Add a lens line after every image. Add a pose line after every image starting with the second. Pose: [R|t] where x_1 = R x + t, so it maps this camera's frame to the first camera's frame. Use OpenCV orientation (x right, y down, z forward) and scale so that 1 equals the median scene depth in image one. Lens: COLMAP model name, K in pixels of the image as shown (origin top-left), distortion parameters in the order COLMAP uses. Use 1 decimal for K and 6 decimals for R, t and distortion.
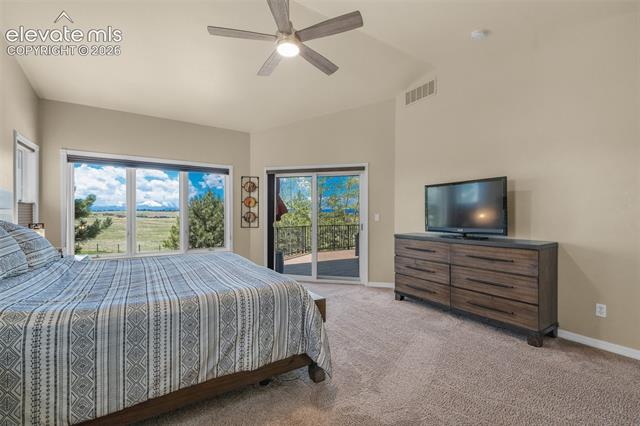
lens RADIAL K [[274.3, 0, 322.9], [0, 274.3, 217.6], [0, 0, 1]] dist [0.007592, -0.002343]
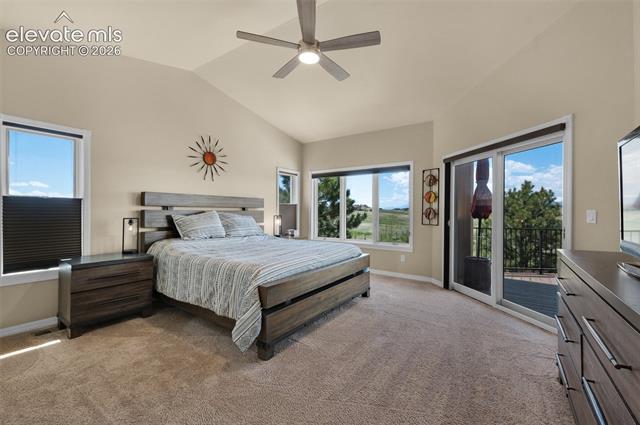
lens RADIAL K [[274.3, 0, 323.4], [0, 274.3, 215.2], [0, 0, 1]] dist [0.007592, -0.002343]
pose [[0.370816, 0.018853, -0.928515, 0.457324], [-0.008661, 0.999821, 0.016842, -0.007915], [0.928666, 0.001796, 0.370913, 0.330070]]
